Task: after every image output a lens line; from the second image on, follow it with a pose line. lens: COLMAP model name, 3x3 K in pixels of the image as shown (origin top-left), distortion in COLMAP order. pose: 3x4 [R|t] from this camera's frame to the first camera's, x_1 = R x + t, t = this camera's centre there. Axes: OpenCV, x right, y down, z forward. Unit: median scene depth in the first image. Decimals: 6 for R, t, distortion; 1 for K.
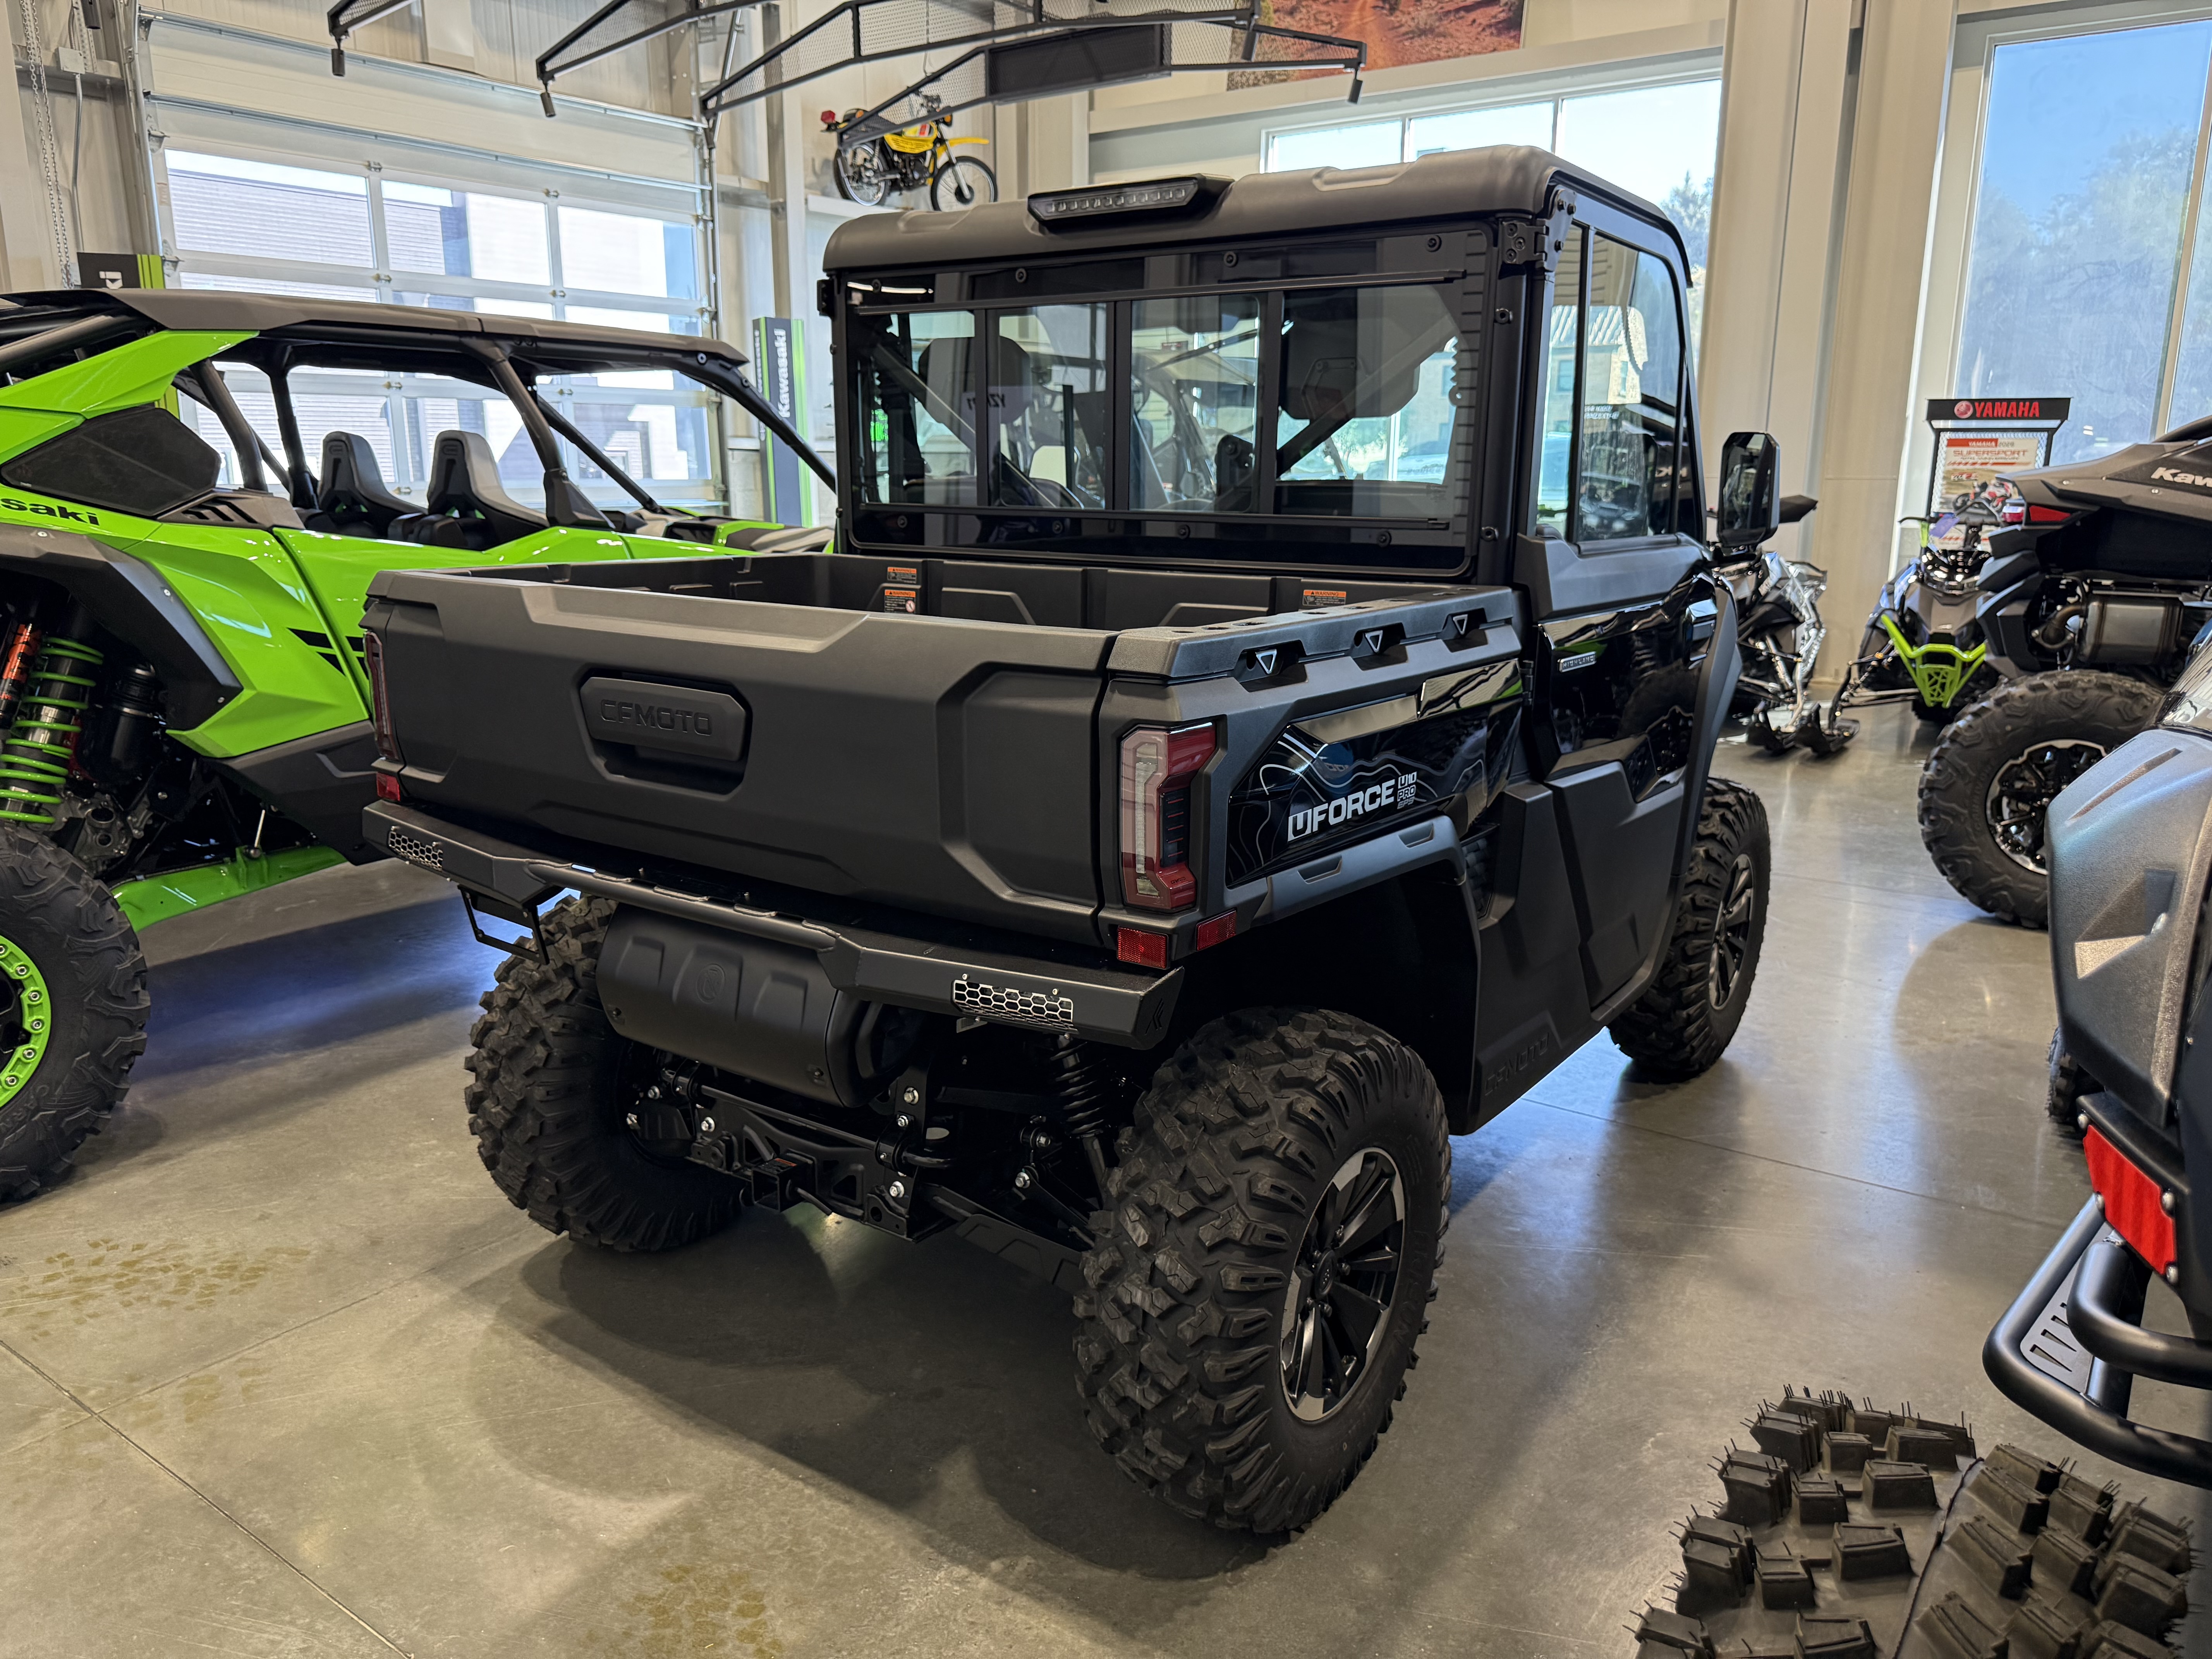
lens RADIAL K [[1521.7, 0, 1106.0], [0, 1521.7, 829.5], [0, 0, 1]] dist [-0.001706, -0.005656]
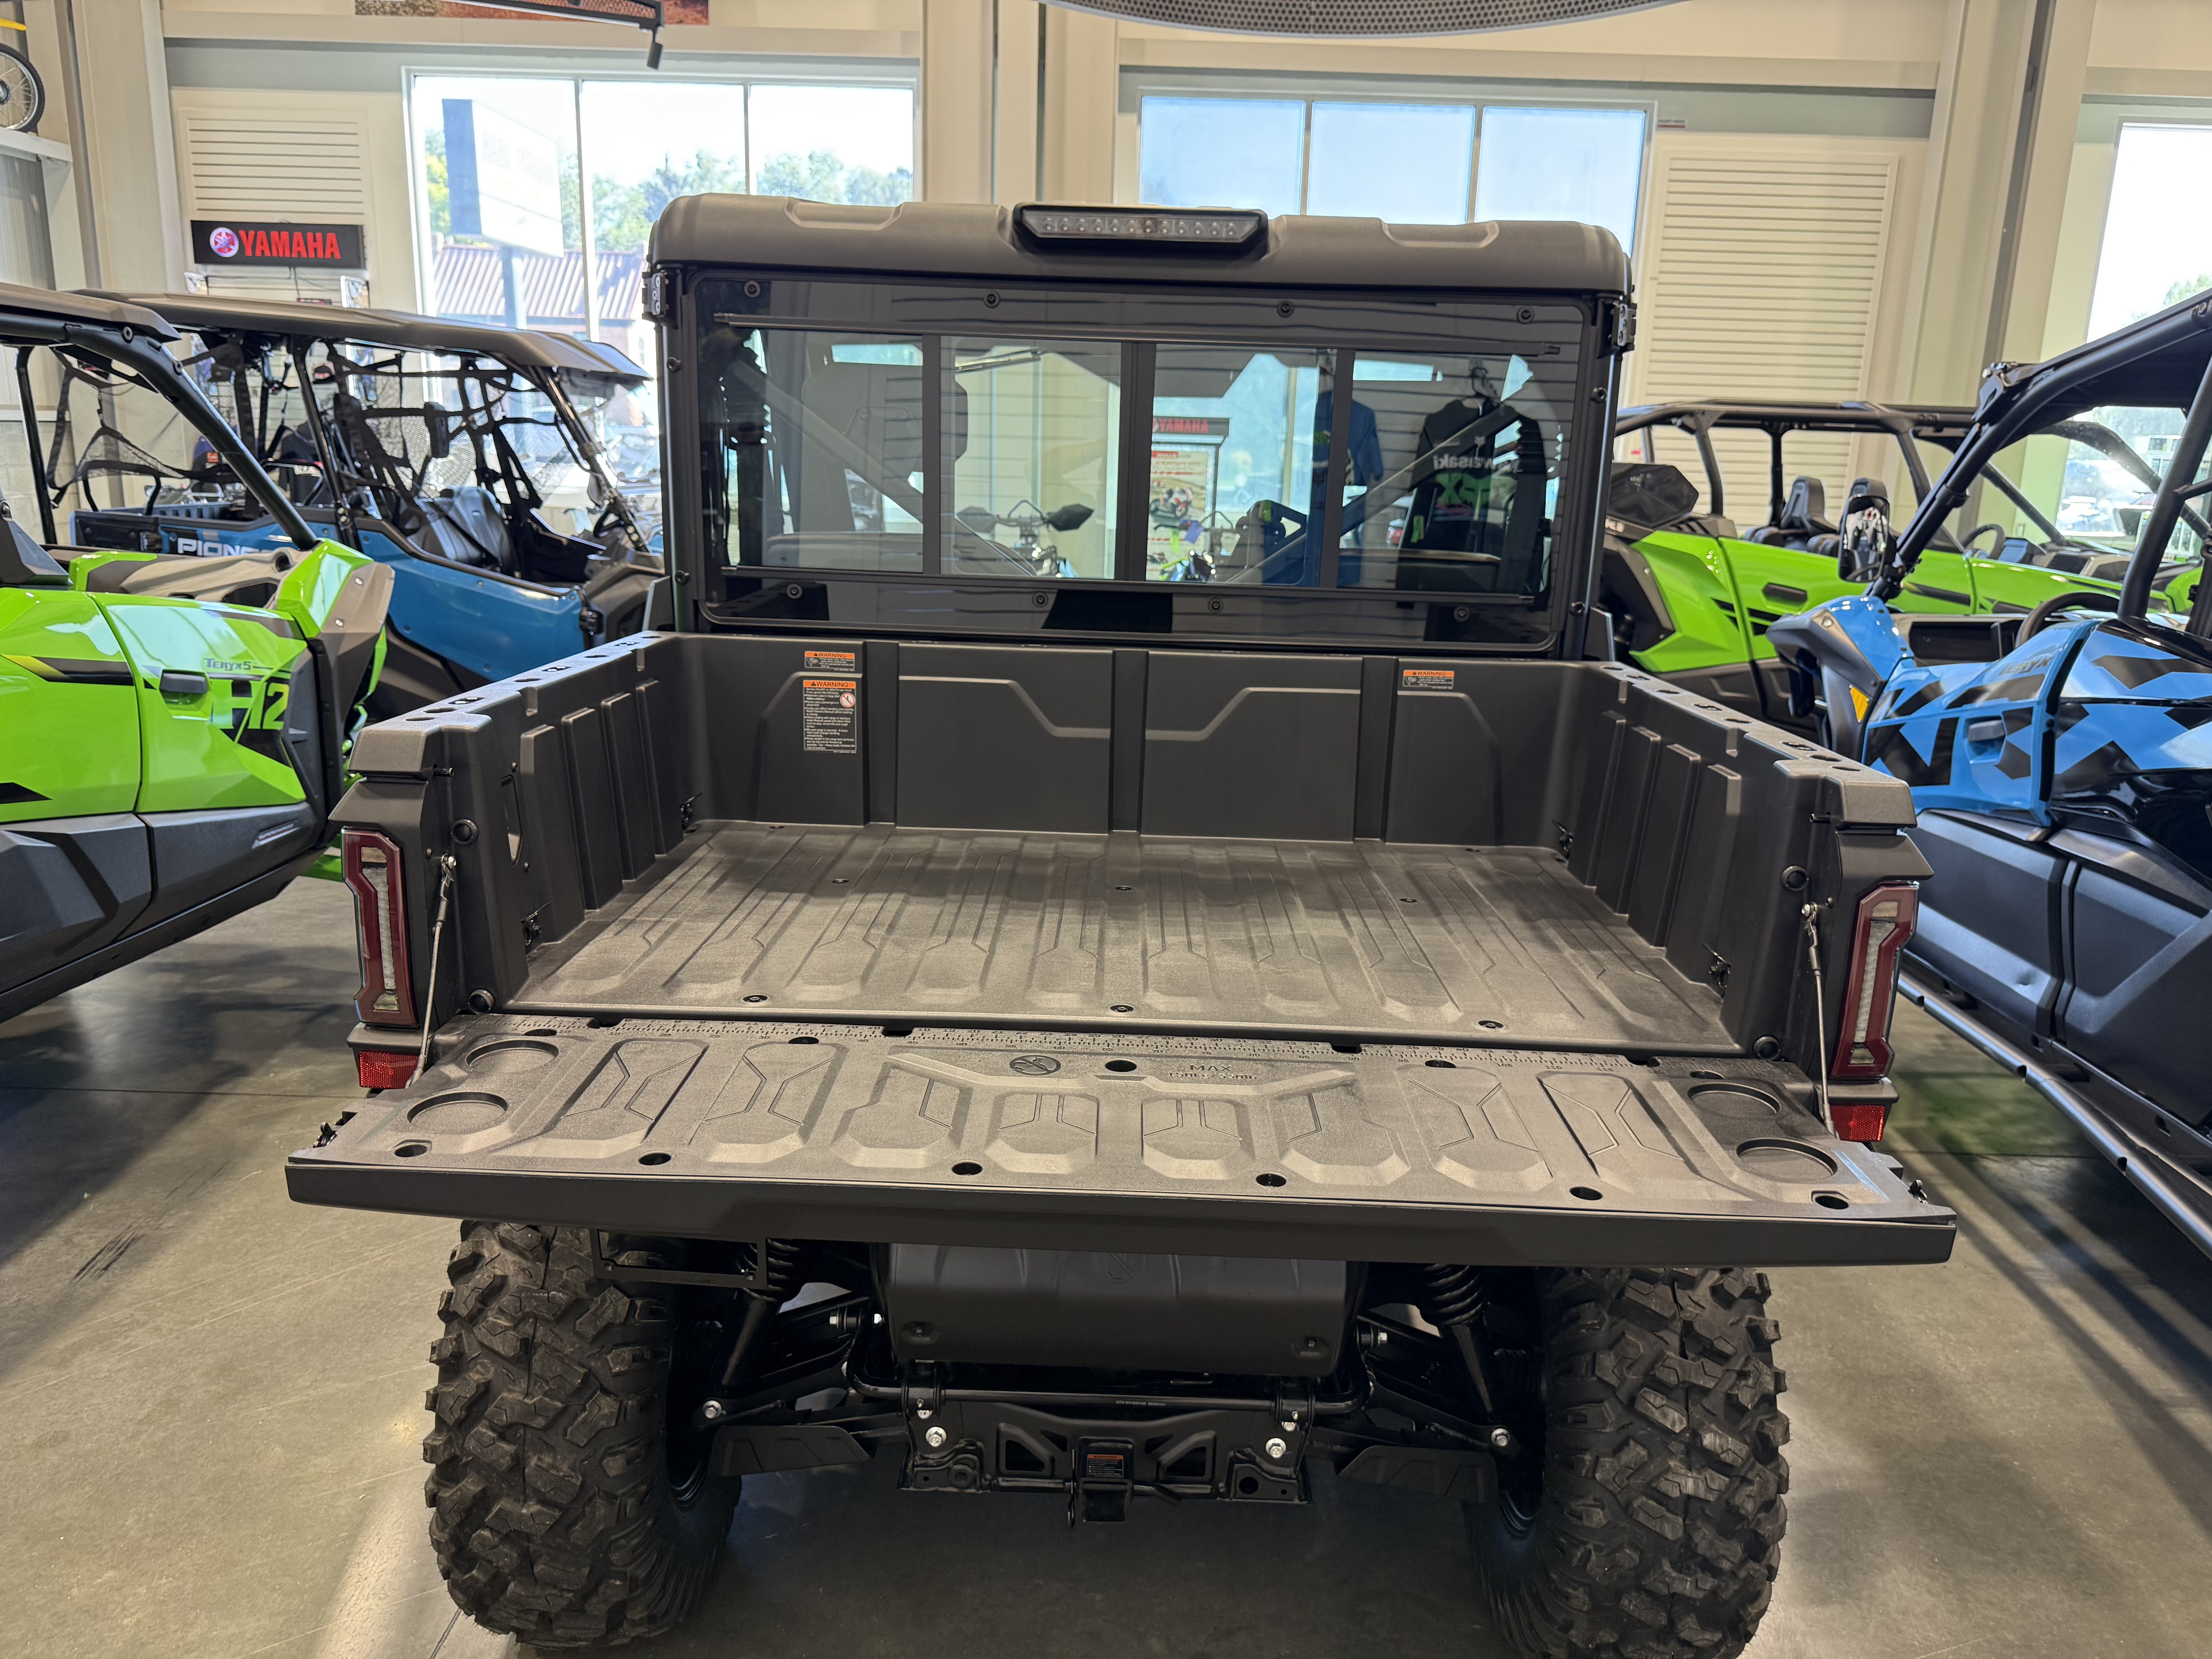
lens RADIAL K [[1572.9, 0, 1106.0], [0, 1572.9, 829.5], [0, 0, 1]] dist [-0.004576, 0.000753]
pose [[0.833966, -0.105394, 0.541657, -0.459762], [0.103968, 0.994022, 0.033339, -0.093012], [-0.541932, 0.028511, 0.839938, 0.244134]]
